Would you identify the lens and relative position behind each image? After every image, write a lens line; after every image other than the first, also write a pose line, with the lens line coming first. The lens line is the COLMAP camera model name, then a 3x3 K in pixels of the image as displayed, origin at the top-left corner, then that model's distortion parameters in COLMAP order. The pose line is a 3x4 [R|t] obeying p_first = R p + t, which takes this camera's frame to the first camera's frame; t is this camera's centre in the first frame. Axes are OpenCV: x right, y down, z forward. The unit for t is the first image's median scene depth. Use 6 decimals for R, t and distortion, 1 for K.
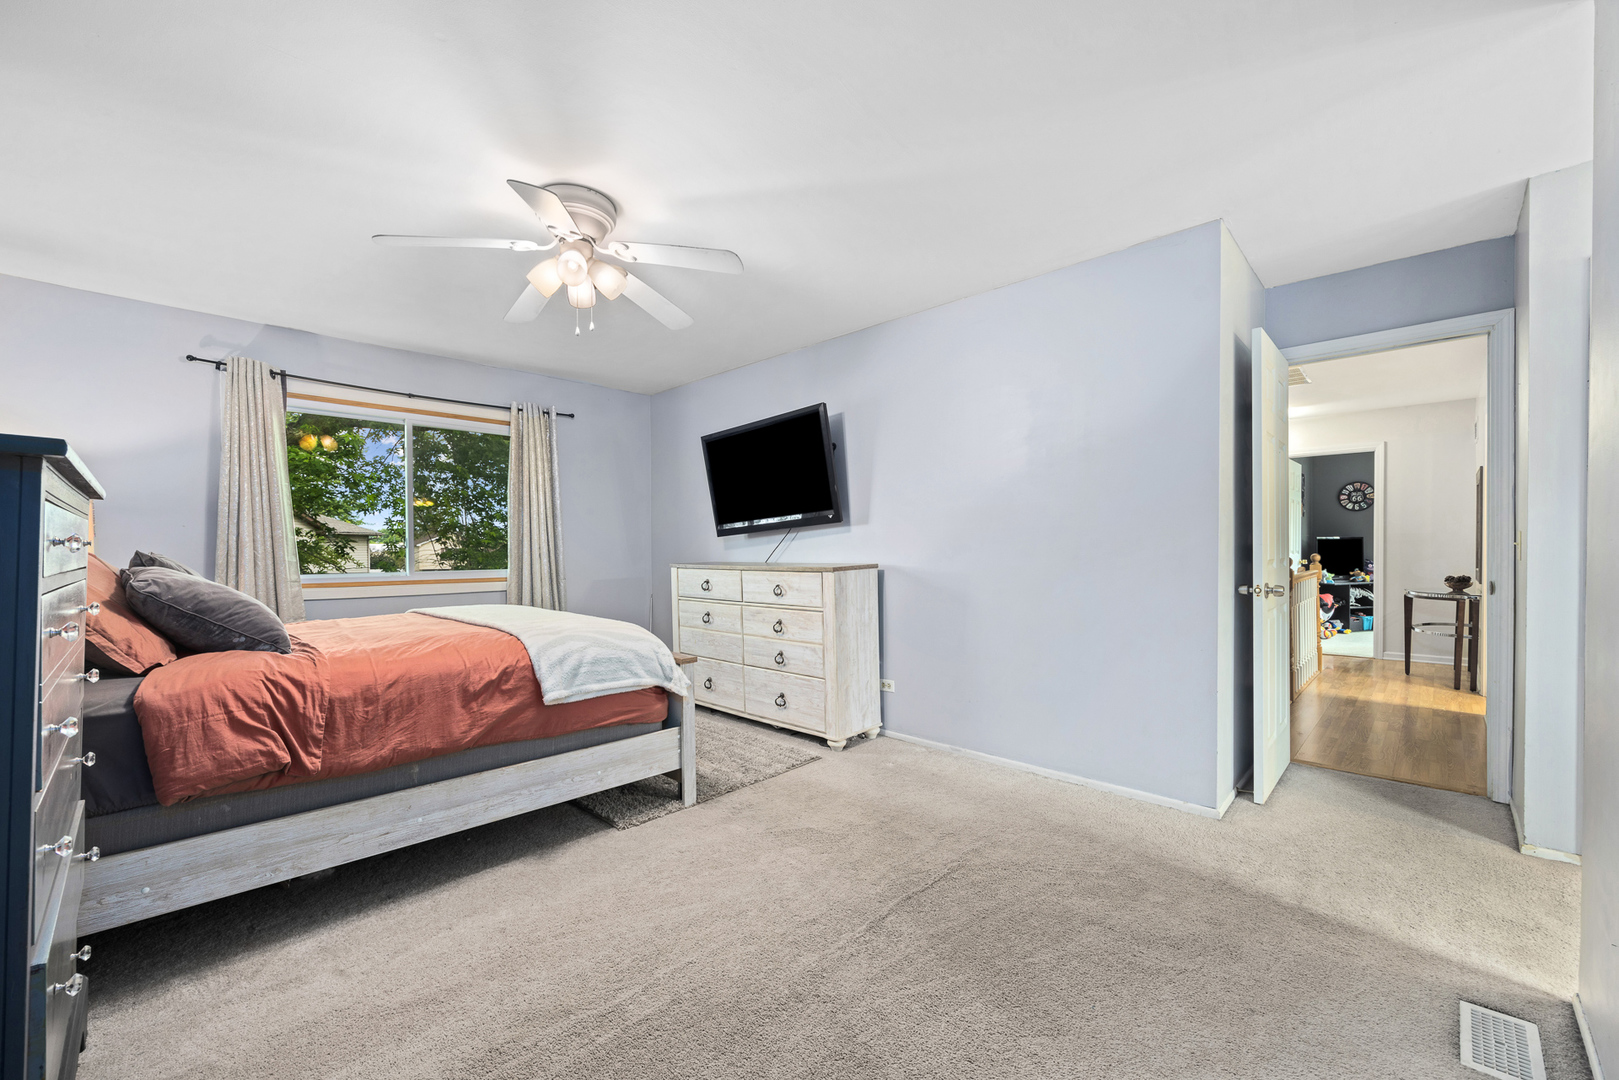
lens RADIAL K [[650.8, 0, 813.0], [0, 650.8, 542.5], [0, 0, 1]] dist [-0.001666, 0.000225]
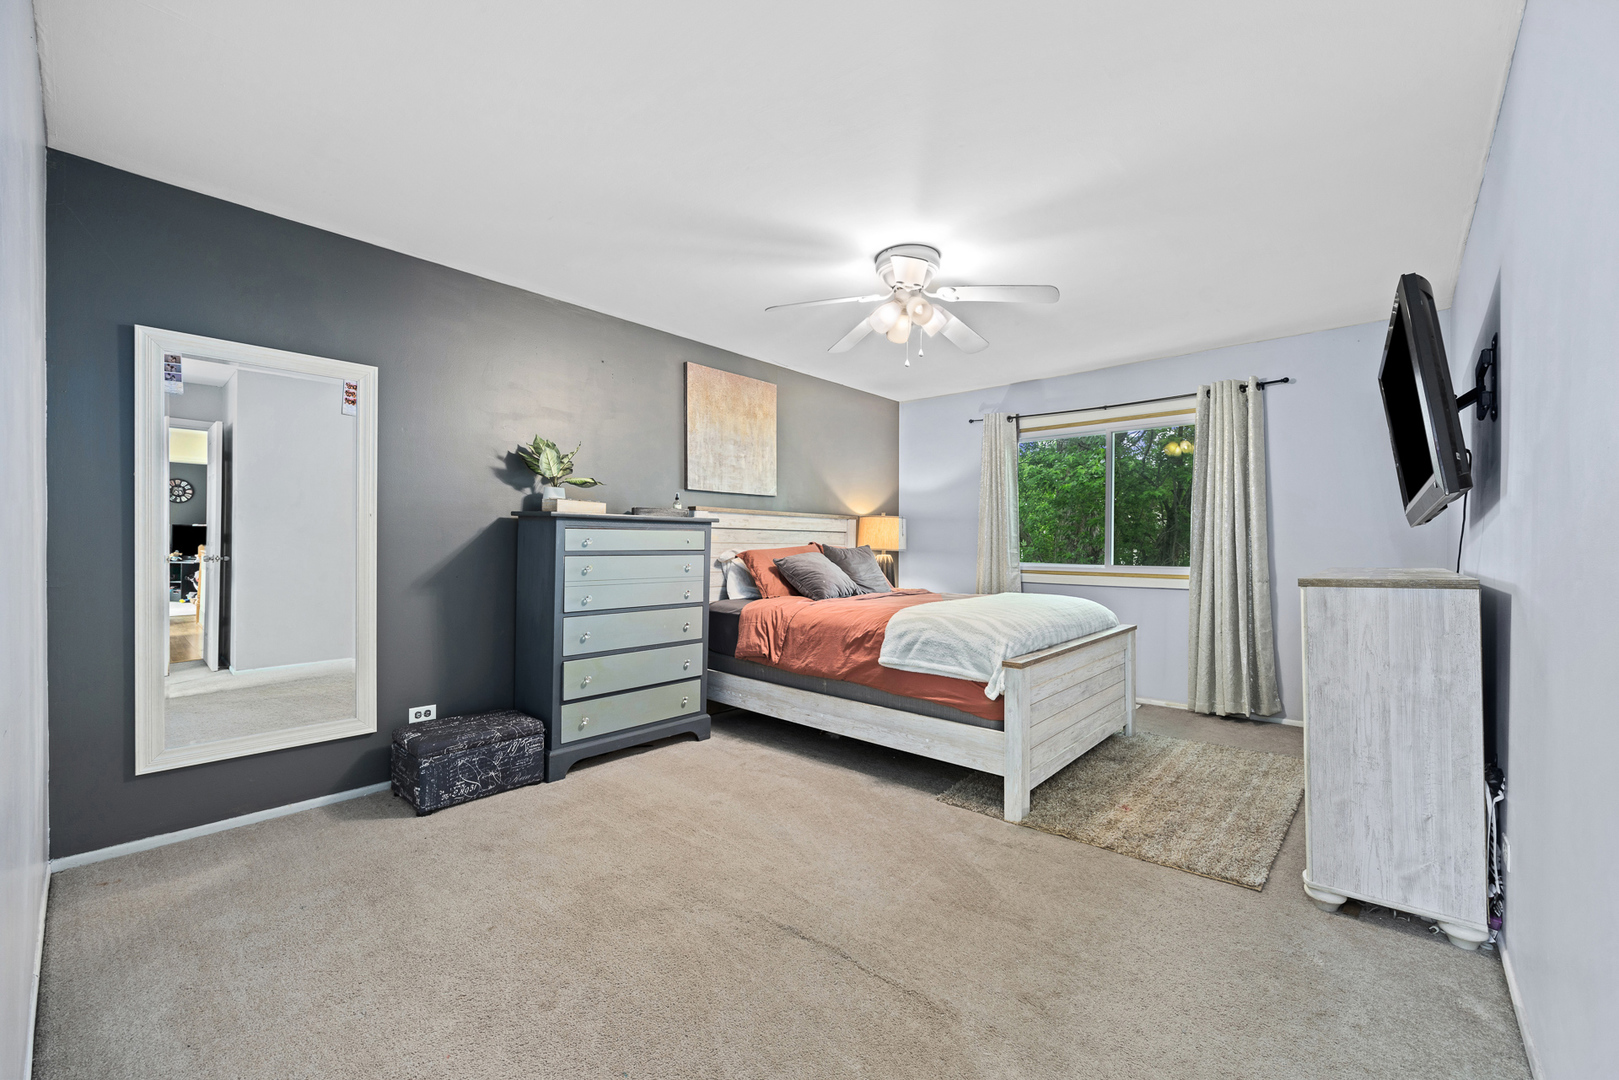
lens RADIAL K [[650.8, 0, 815.5], [0, 650.8, 544.0], [0, 0, 1]] dist [-0.001666, 0.000225]
pose [[0.051749, 0.002926, -0.998656, 0.819393], [0.004417, 0.999985, 0.003159, 0.005347], [0.998650, -0.004574, 0.051736, 0.764889]]
